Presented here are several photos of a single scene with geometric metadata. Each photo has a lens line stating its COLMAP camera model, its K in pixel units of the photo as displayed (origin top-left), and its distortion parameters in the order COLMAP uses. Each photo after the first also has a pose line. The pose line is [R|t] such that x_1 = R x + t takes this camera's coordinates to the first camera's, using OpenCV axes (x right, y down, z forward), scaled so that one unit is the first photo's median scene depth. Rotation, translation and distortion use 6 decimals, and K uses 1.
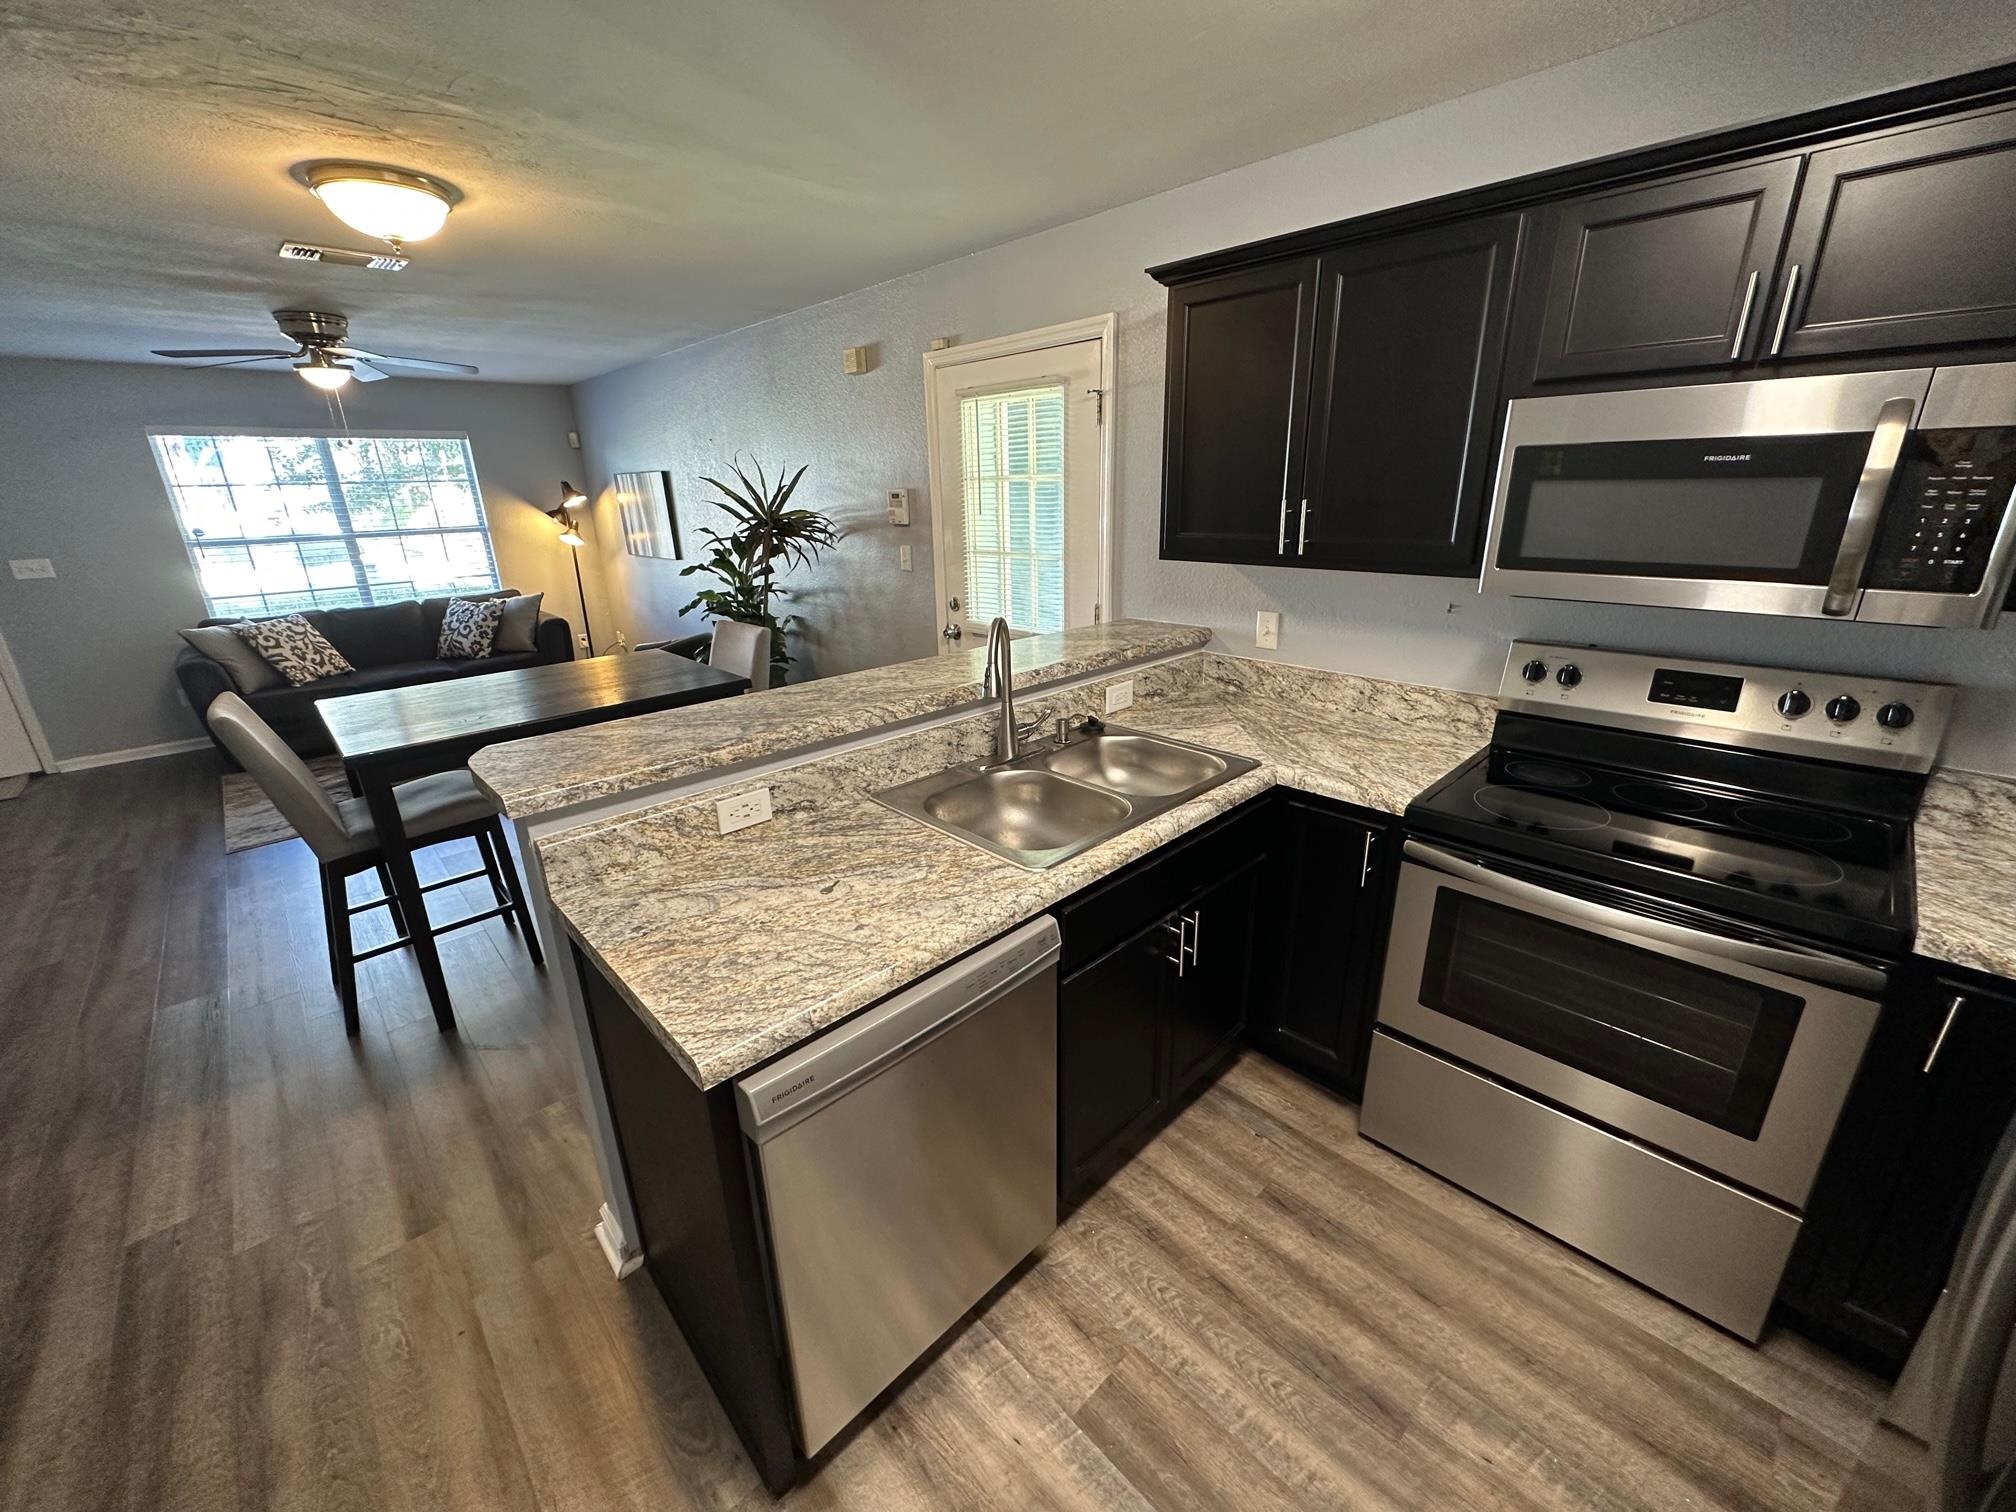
lens RADIAL K [[798.9, 0, 1010.0], [0, 798.9, 751.2], [0, 0, 1]] dist [-0.000873, 0.000003]
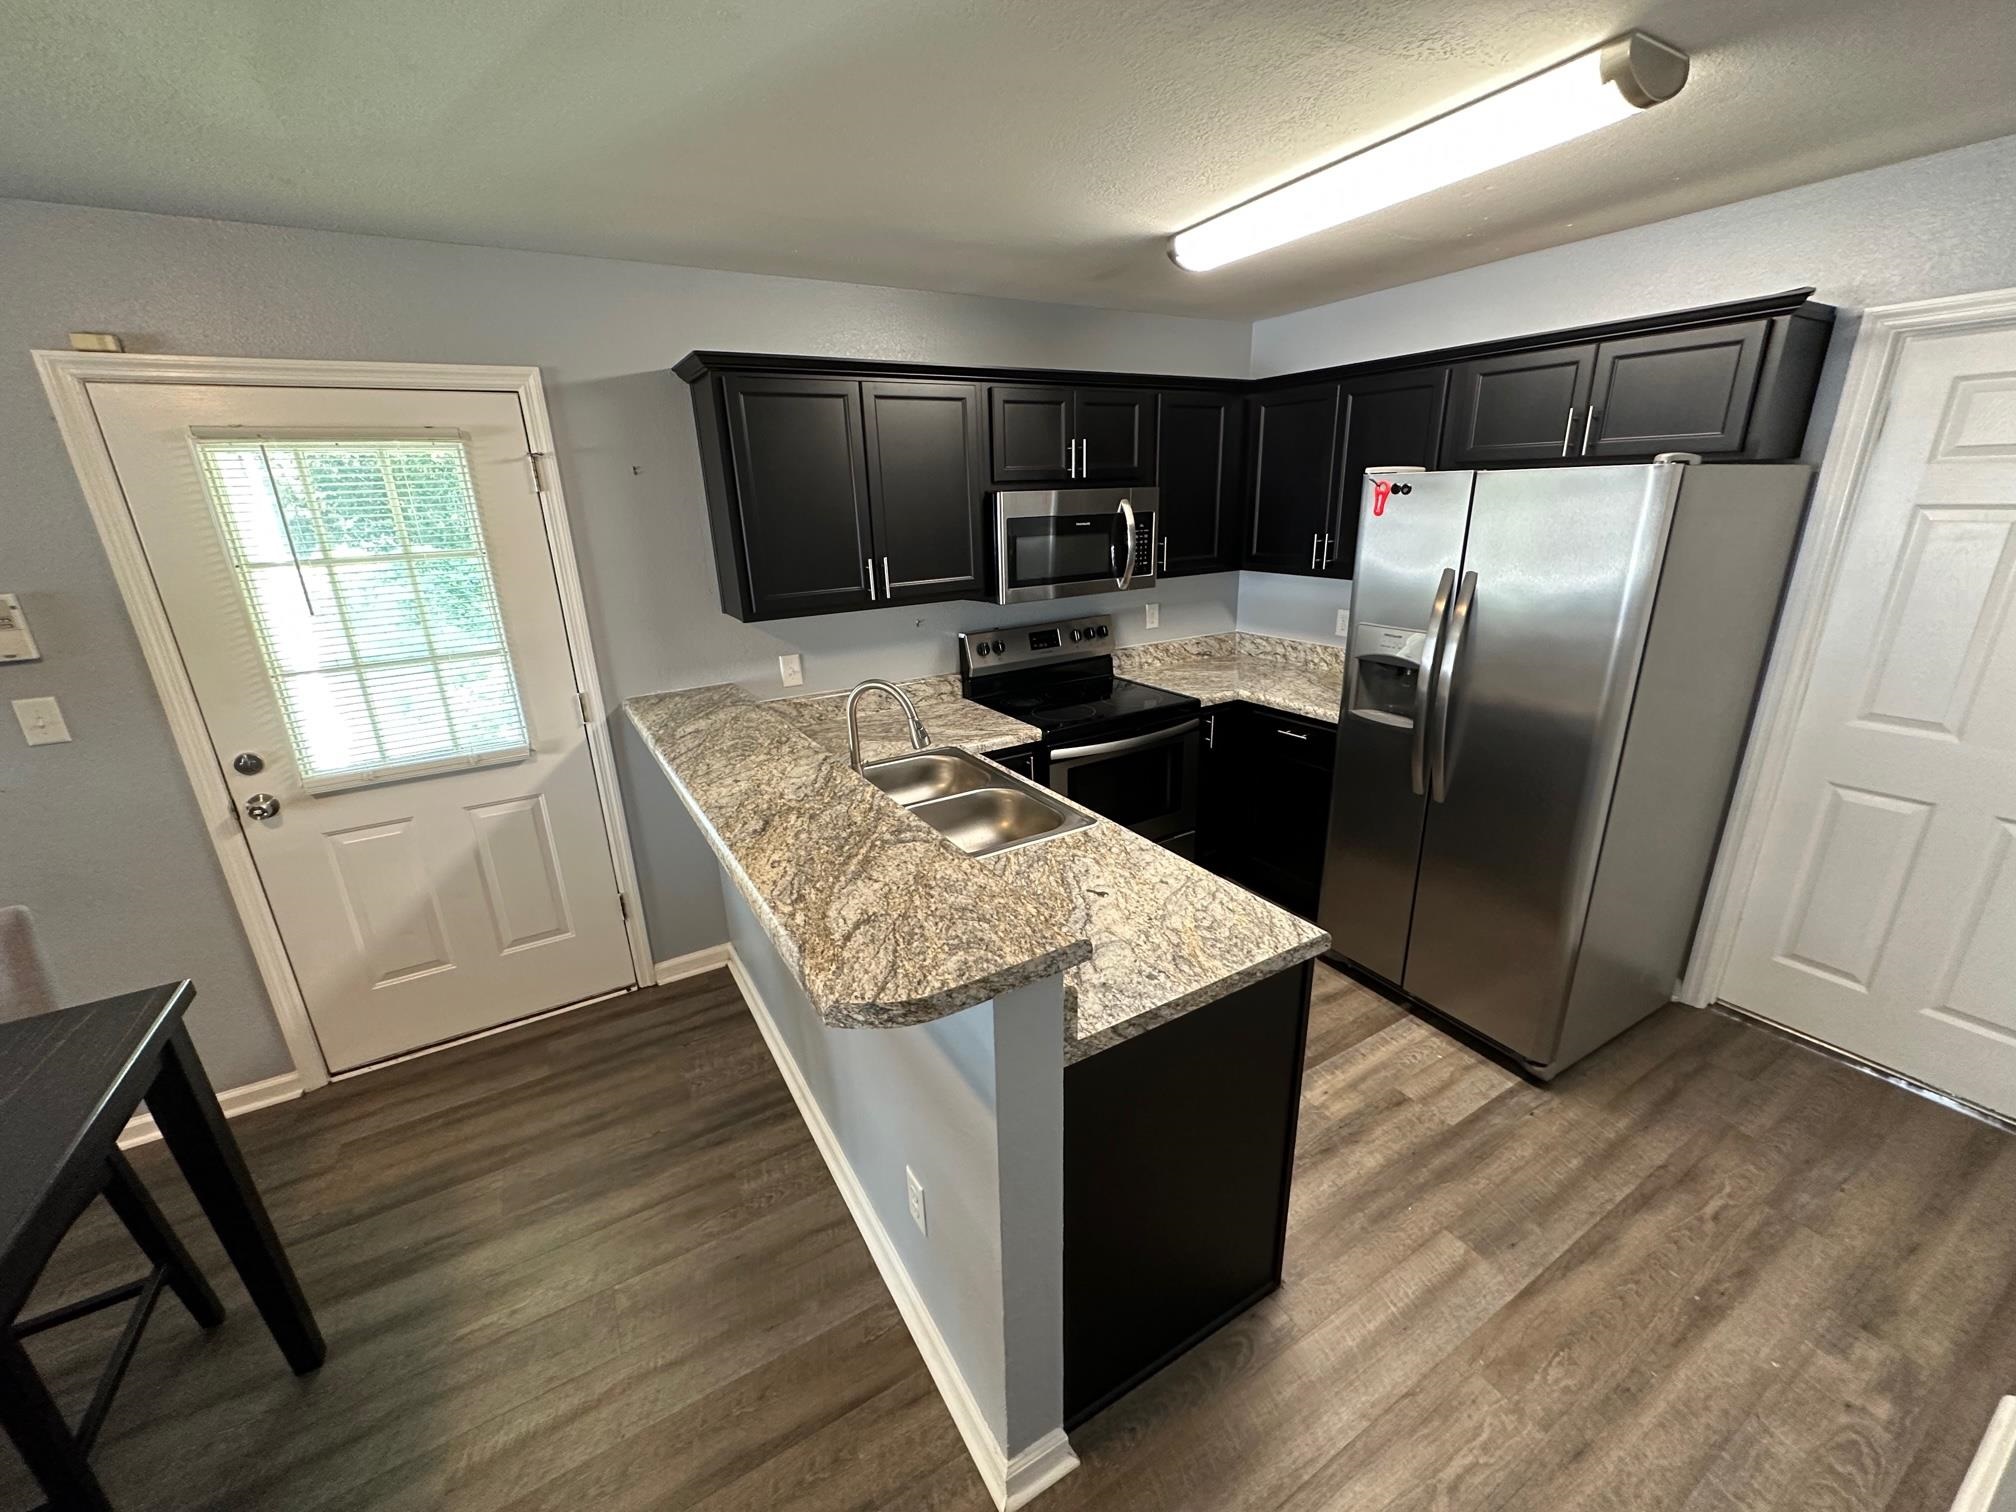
lens RADIAL K [[798.9, 0, 1007.4], [0, 798.9, 752.8], [0, 0, 1]] dist [-0.000873, 0.000003]
pose [[0.227960, -0.287044, 0.930398, -0.363769], [0.337211, 0.919695, 0.201121, -0.085379], [-0.913413, 0.267893, 0.306448, 0.196651]]
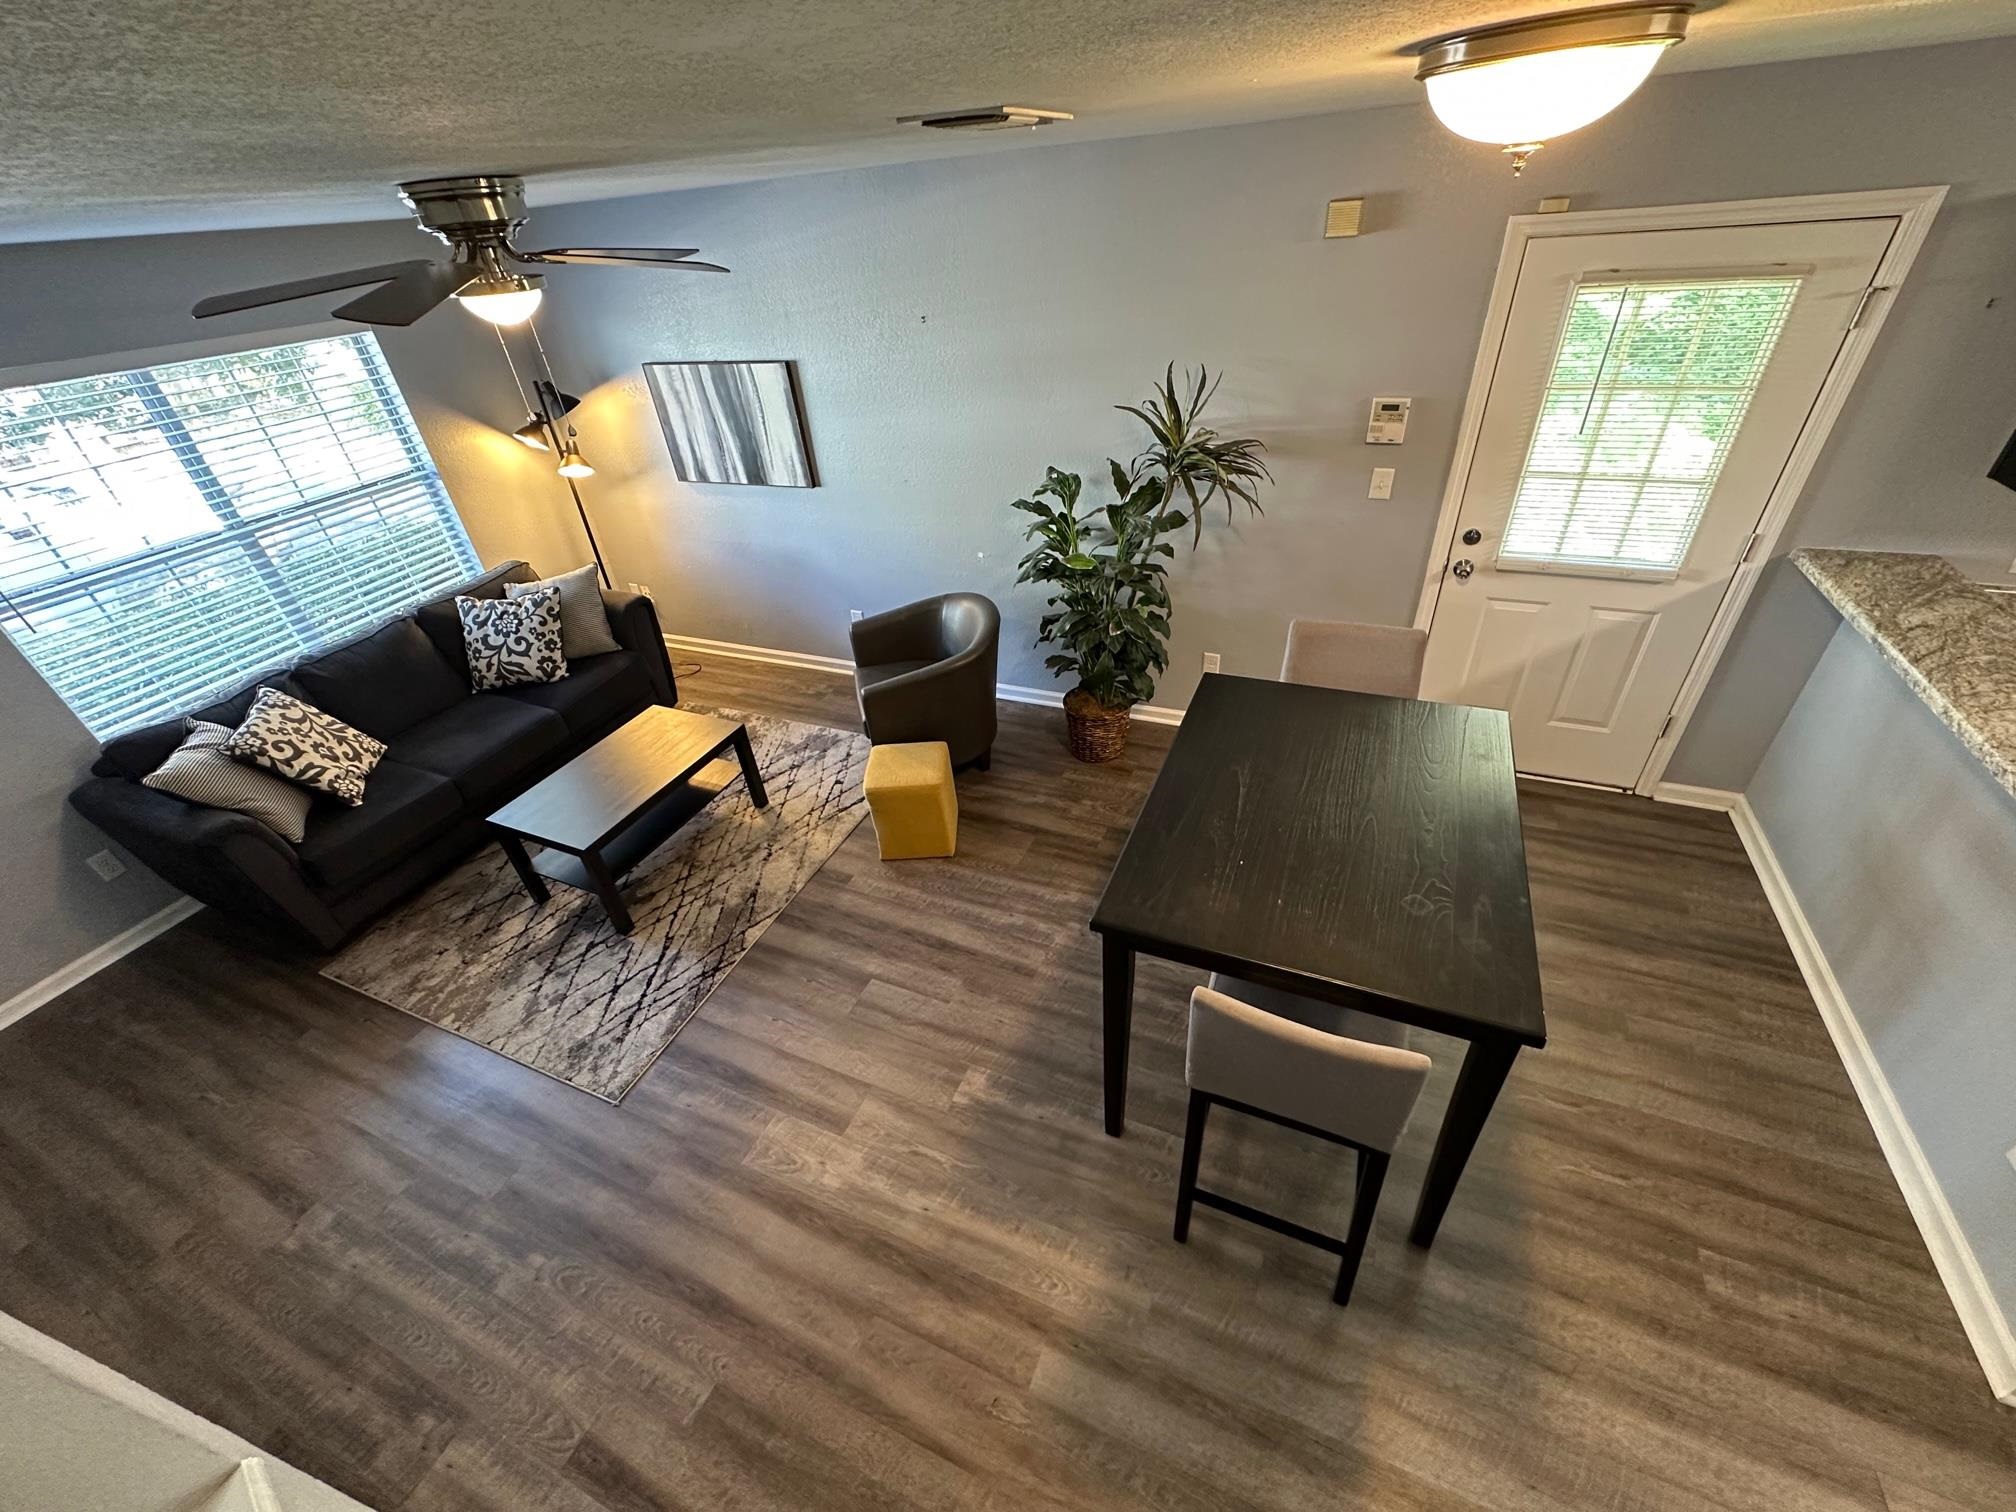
lens RADIAL K [[798.9, 0, 1010.0], [0, 798.9, 752.6], [0, 0, 1]] dist [-0.000873, 0.000003]
pose [[0.920794, -0.257852, 0.292663, -0.595426], [0.173504, 0.942771, 0.284744, -0.212338], [-0.349336, -0.211413, 0.912836, 0.250297]]
